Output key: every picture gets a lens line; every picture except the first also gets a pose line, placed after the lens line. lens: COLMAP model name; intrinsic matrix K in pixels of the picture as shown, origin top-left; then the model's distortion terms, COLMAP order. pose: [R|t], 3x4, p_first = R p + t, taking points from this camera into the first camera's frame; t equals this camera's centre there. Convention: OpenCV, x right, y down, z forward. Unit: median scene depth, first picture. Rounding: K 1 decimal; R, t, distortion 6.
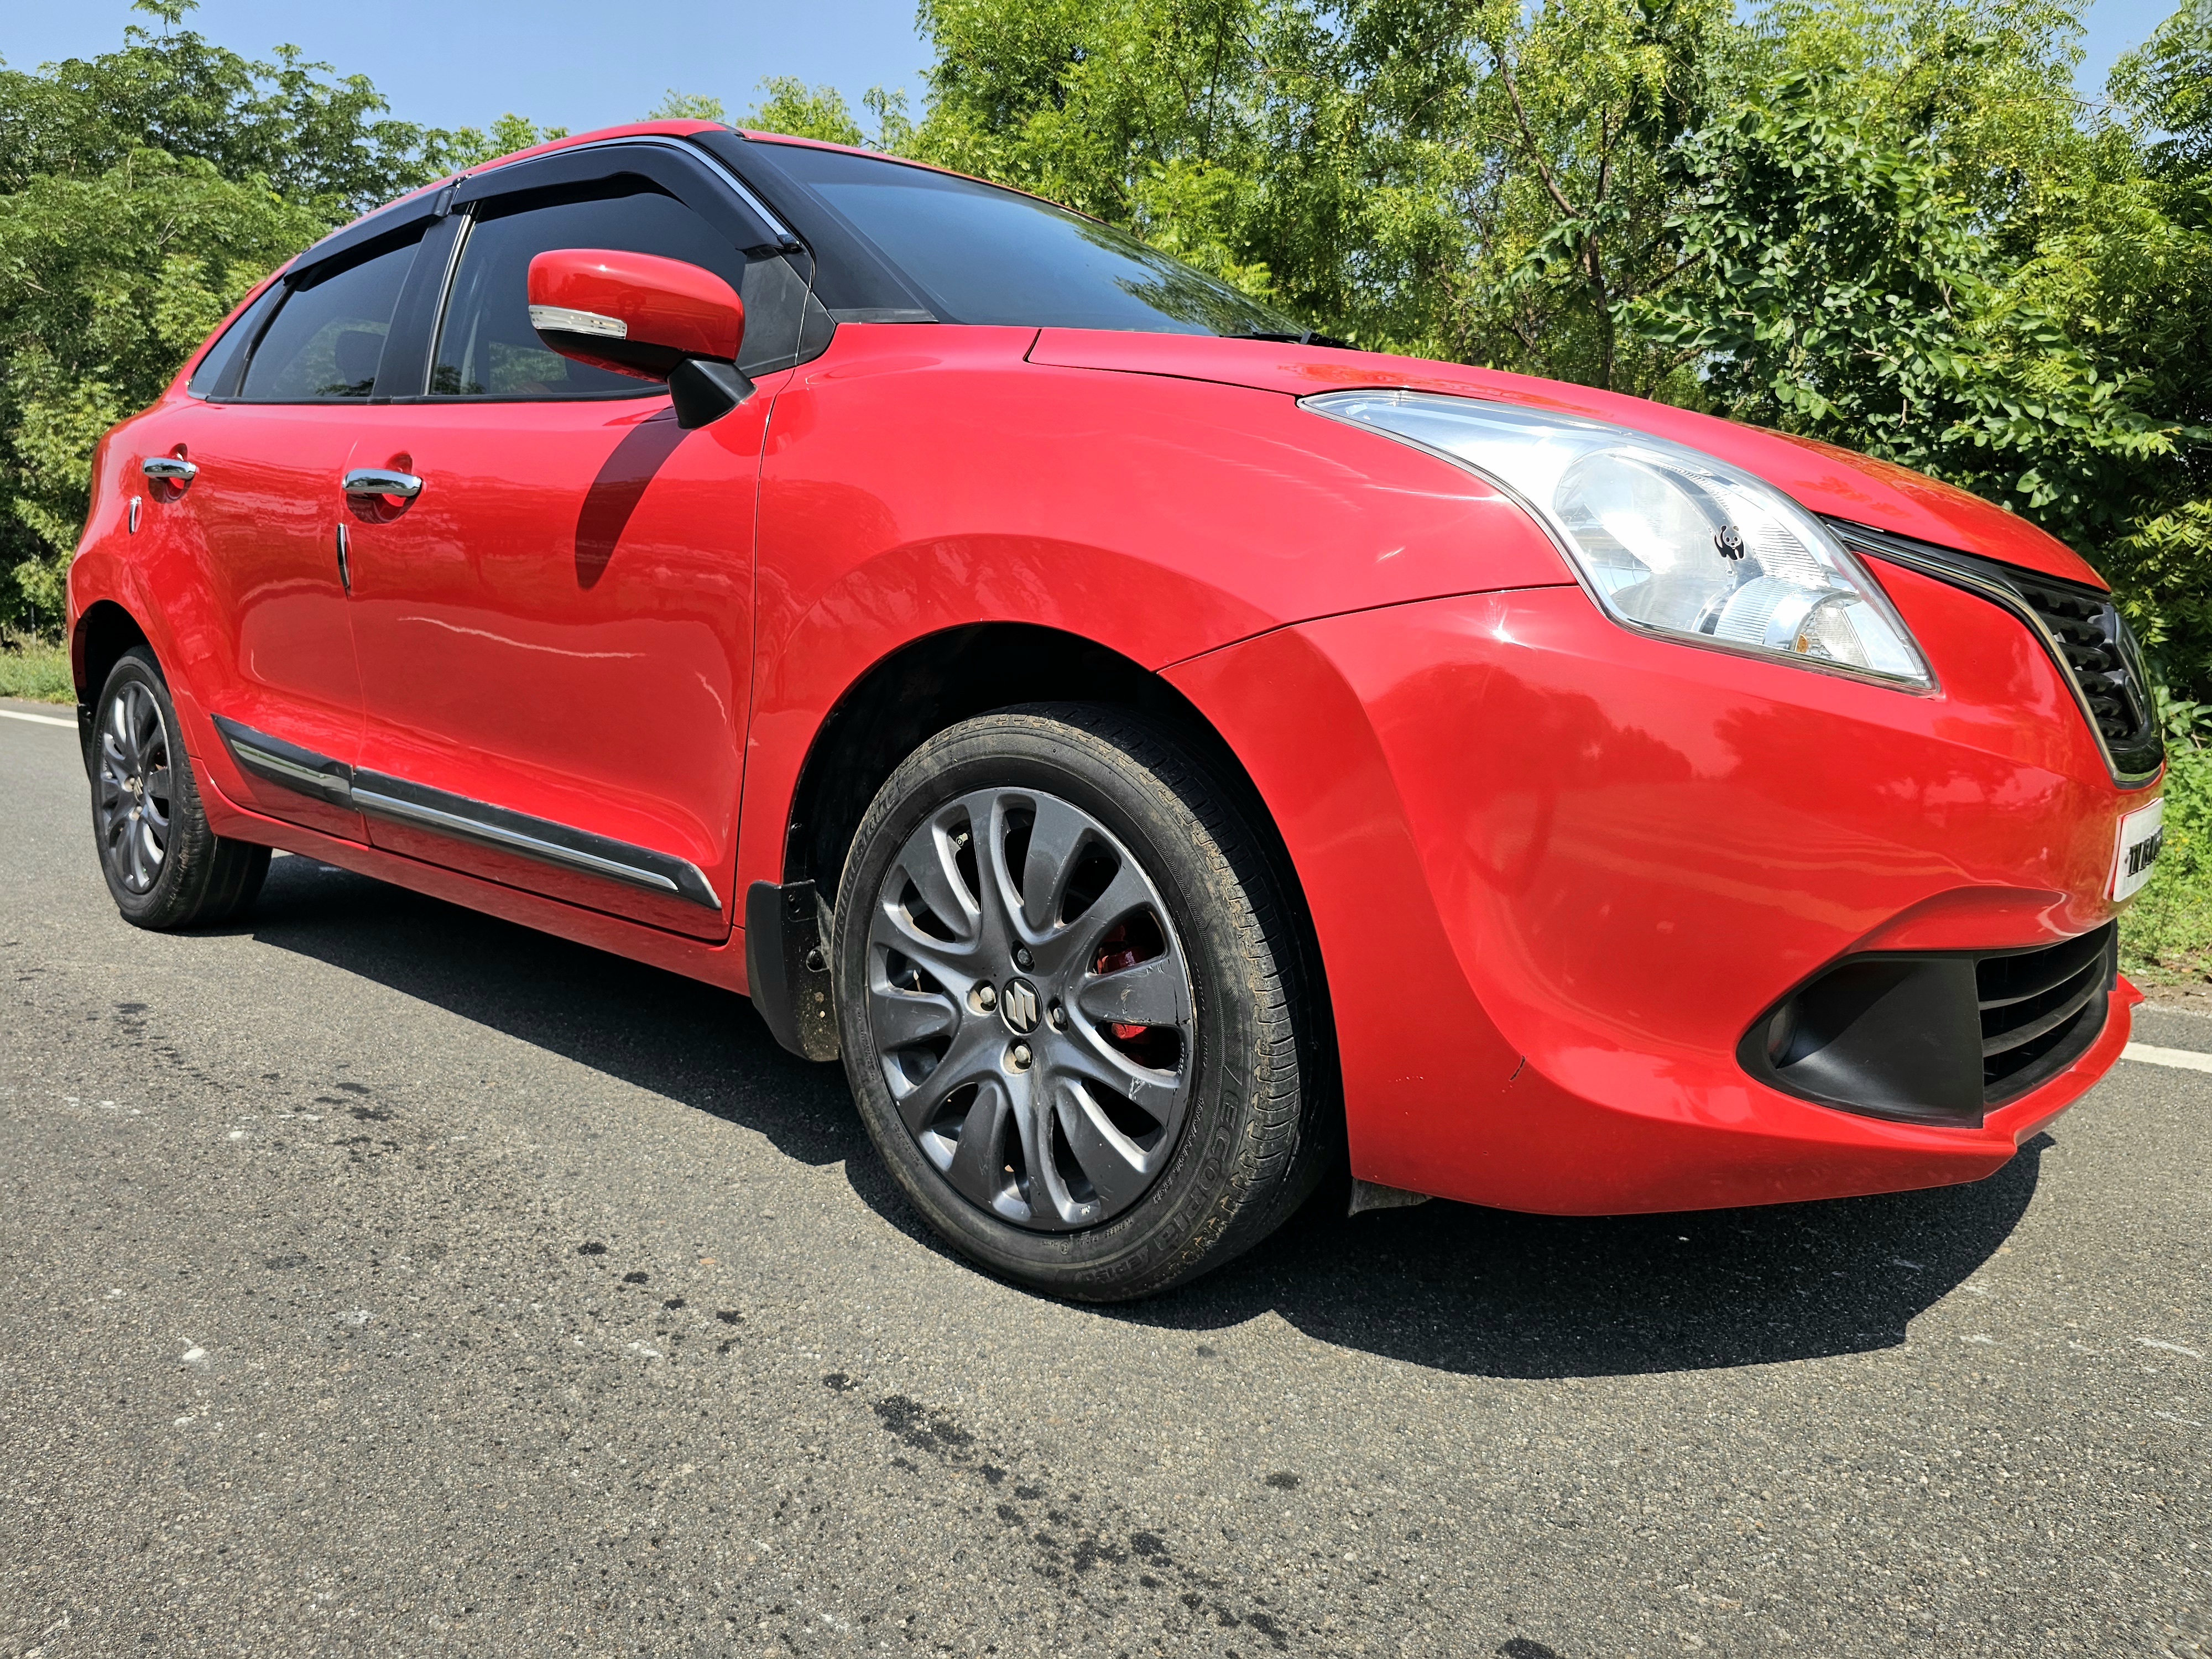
lens RADIAL K [[1501.7, 0, 1063.0], [0, 1501.7, 802.0], [0, 0, 1]] dist [0.044363, -0.046814]
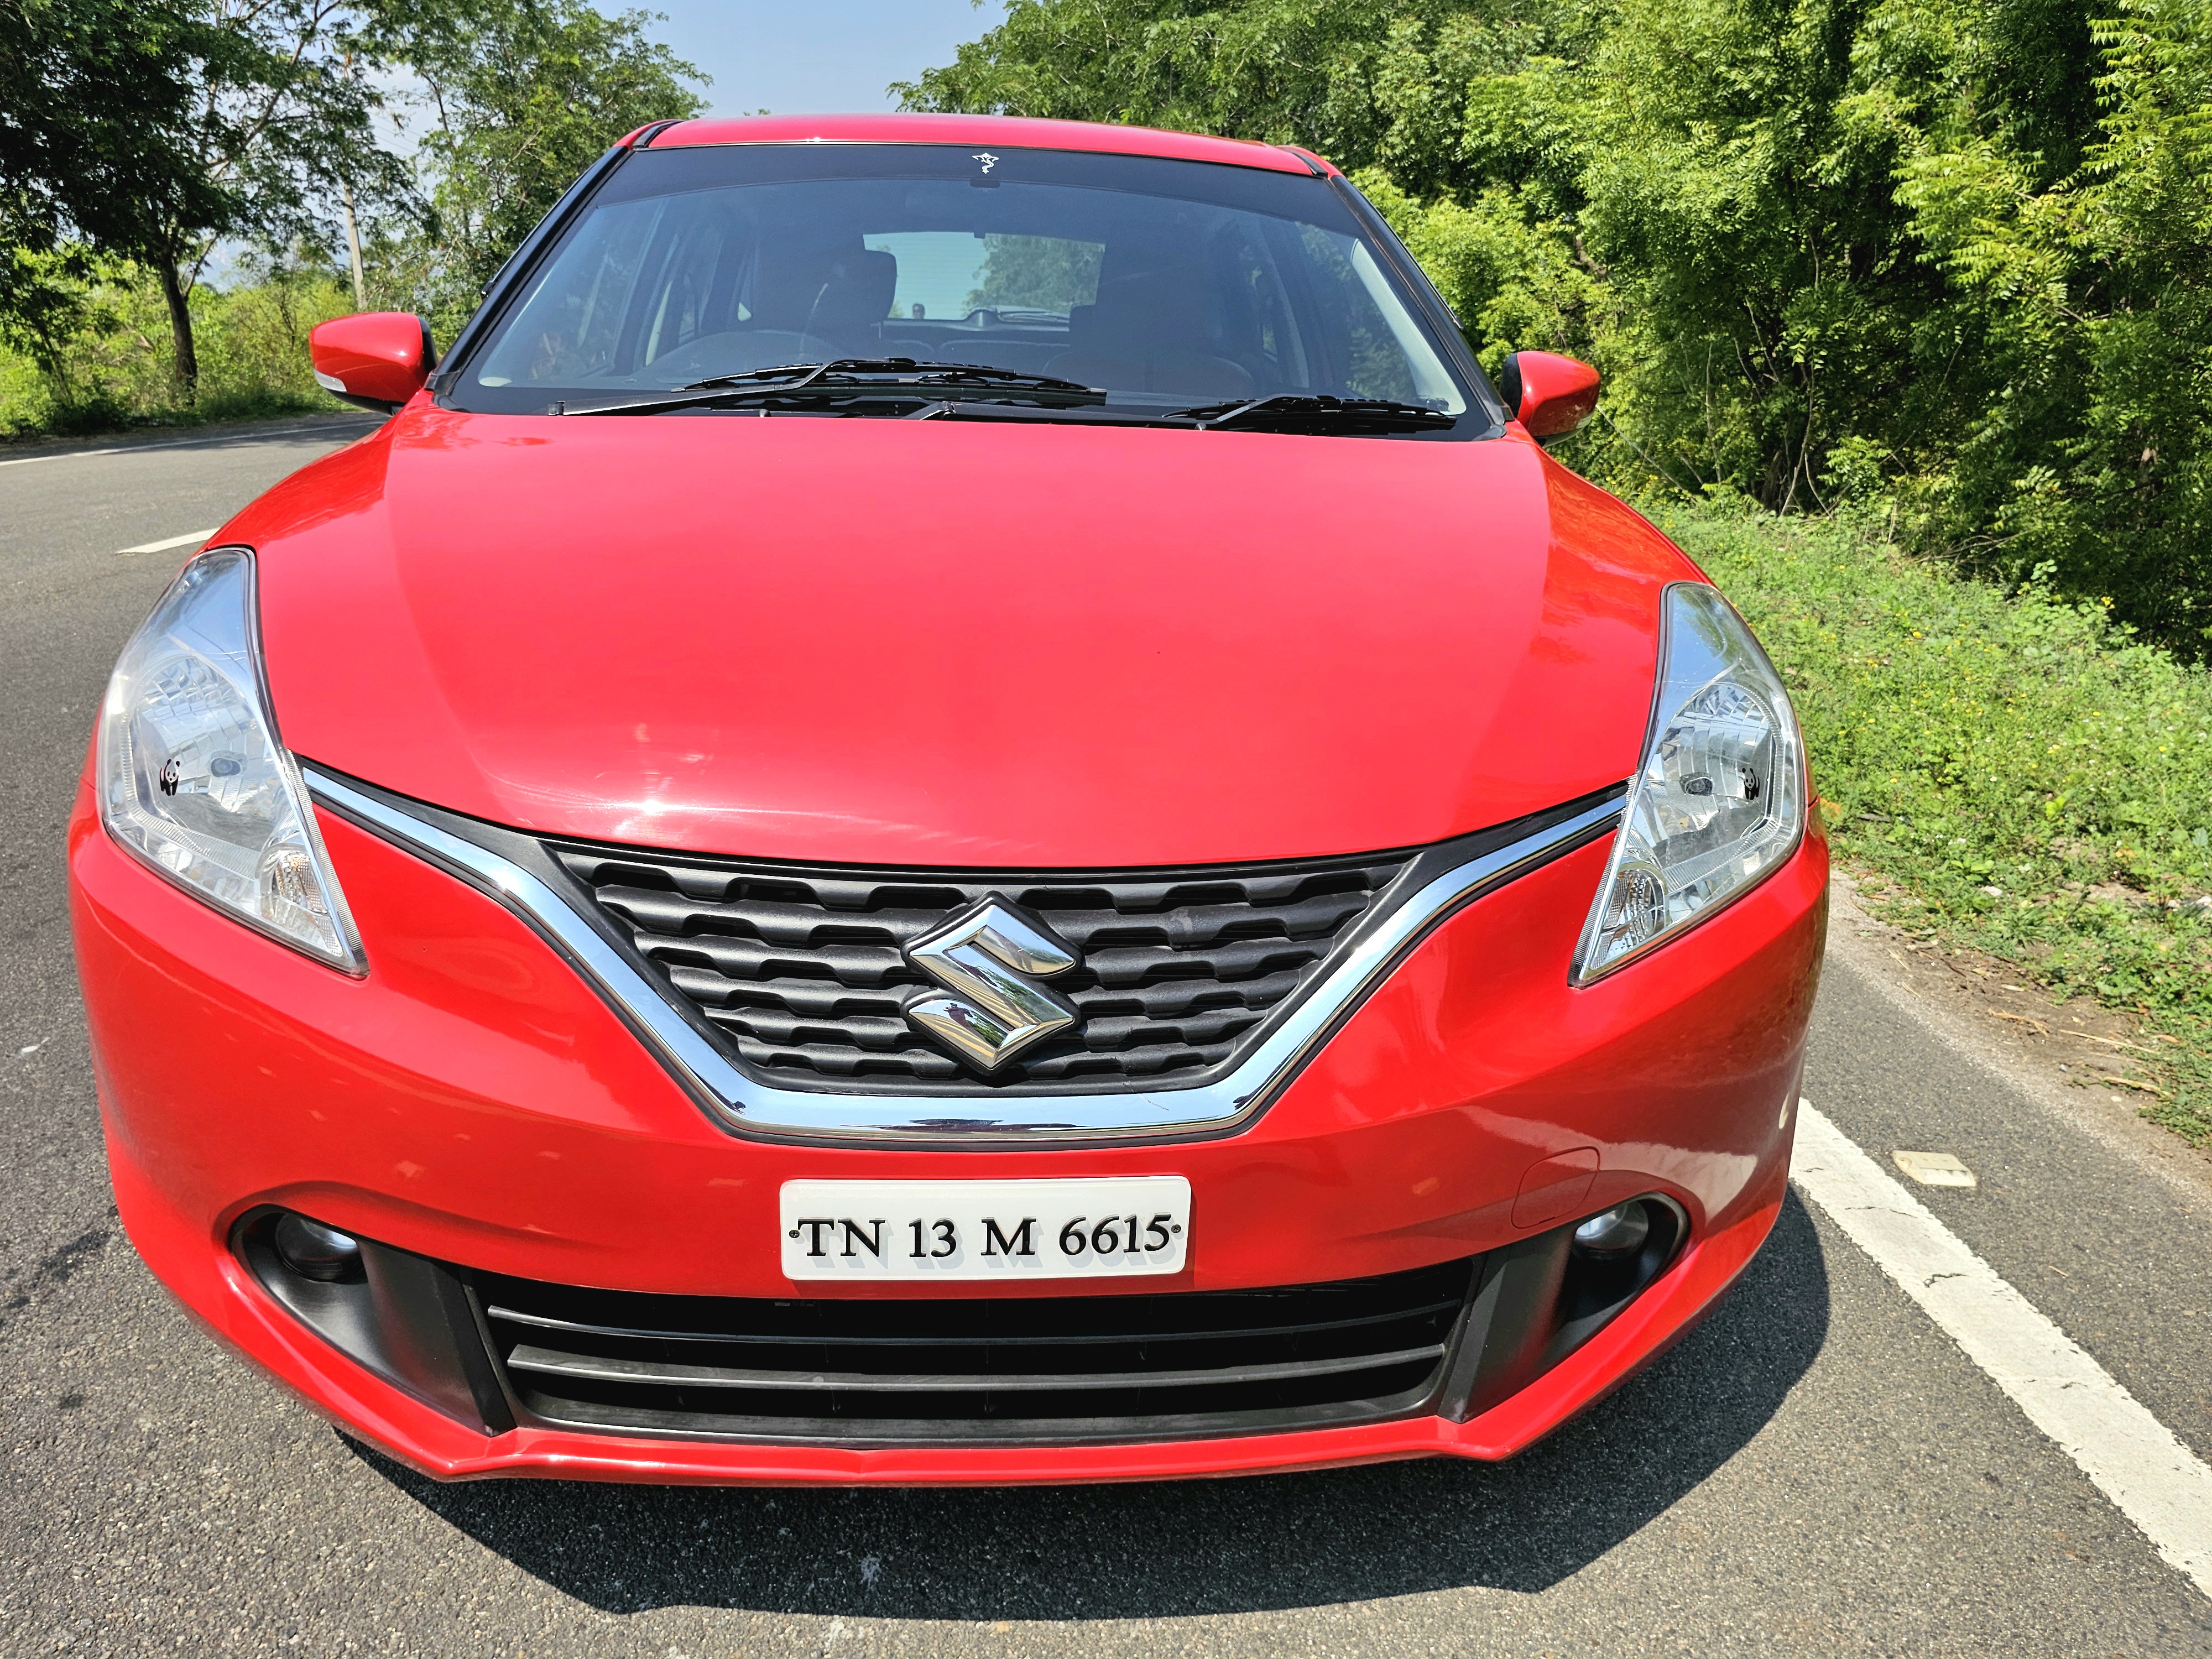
lens RADIAL K [[1501.7, 0, 1094.6], [0, 1501.7, 833.8], [0, 0, 1]] dist [0.044363, -0.046814]
pose [[0.709951, 0.218165, -0.669607, 0.098097], [-0.087875, 0.970819, 0.223133, -0.025898], [0.698747, -0.099572, 0.708405, 0.045659]]
